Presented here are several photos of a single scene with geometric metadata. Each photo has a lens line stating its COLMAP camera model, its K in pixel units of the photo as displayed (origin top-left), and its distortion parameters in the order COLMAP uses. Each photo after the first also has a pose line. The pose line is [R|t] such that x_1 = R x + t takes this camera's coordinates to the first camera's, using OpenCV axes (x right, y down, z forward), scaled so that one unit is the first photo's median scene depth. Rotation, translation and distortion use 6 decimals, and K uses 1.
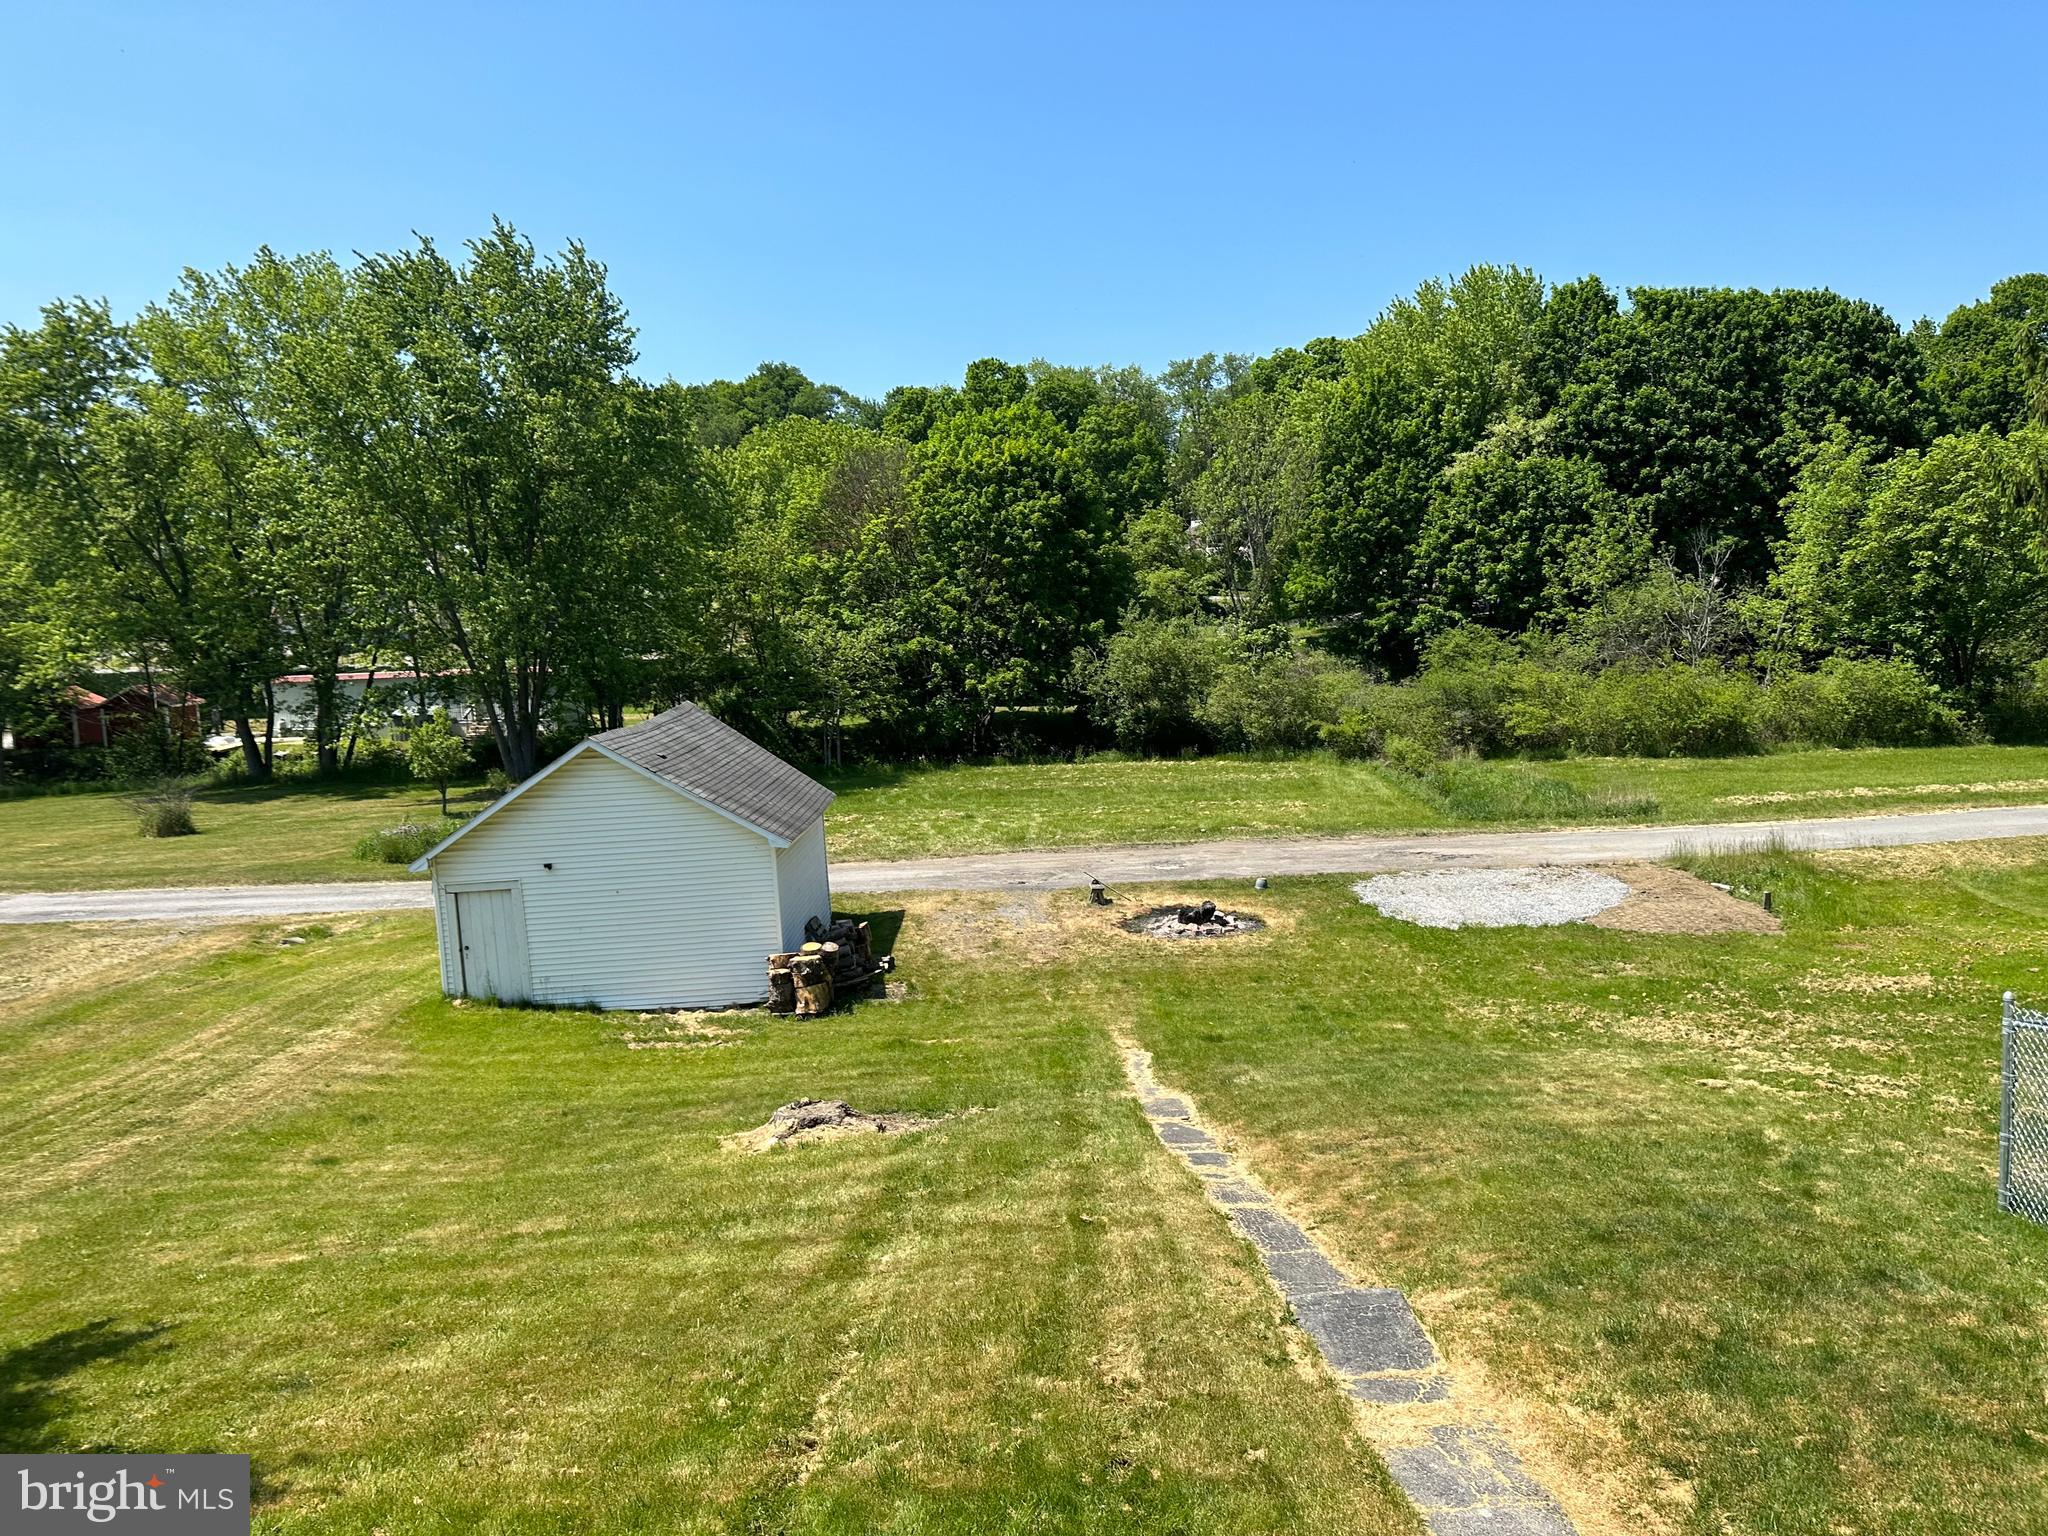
lens RADIAL K [[1418.2, 0, 1003.7], [0, 1418.2, 783.1], [0, 0, 1]] dist [0.177855, -0.317260]
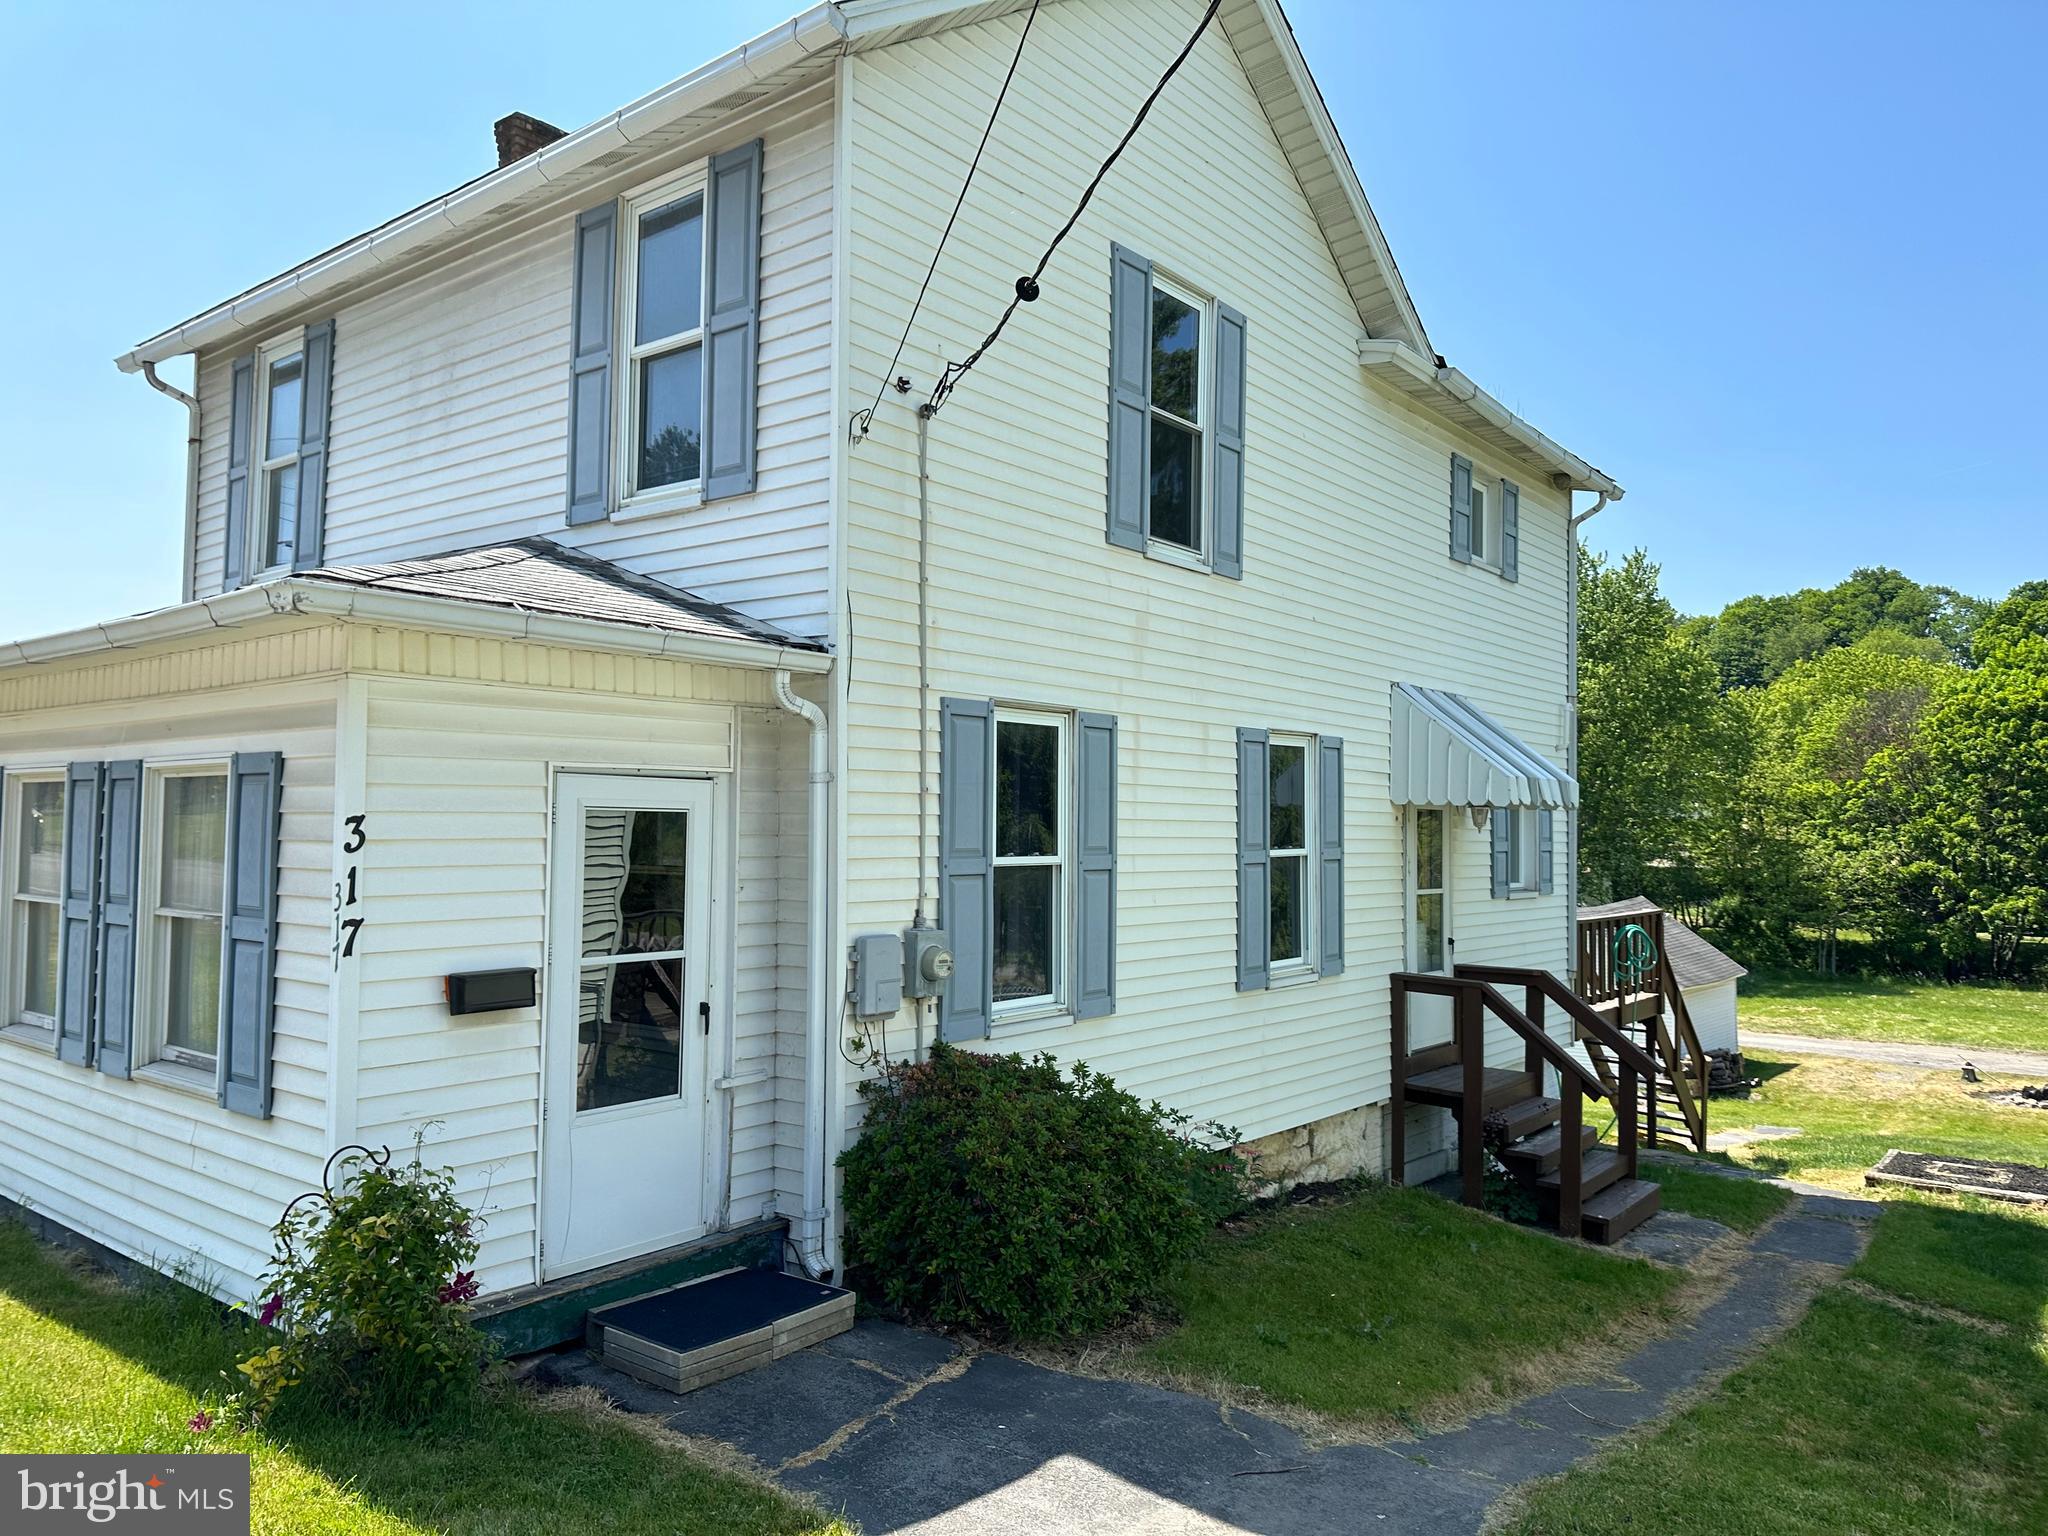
lens RADIAL K [[1466.3, 0, 1024.0], [0, 1466.3, 768.0], [0, 0, 1]] dist [0.090200, -0.123563]
pose [[0.772148, 0.022458, -0.635045, 0.087518], [-0.115182, 0.987767, -0.105117, 0.016161], [0.624916, 0.154312, 0.765289, -0.196320]]
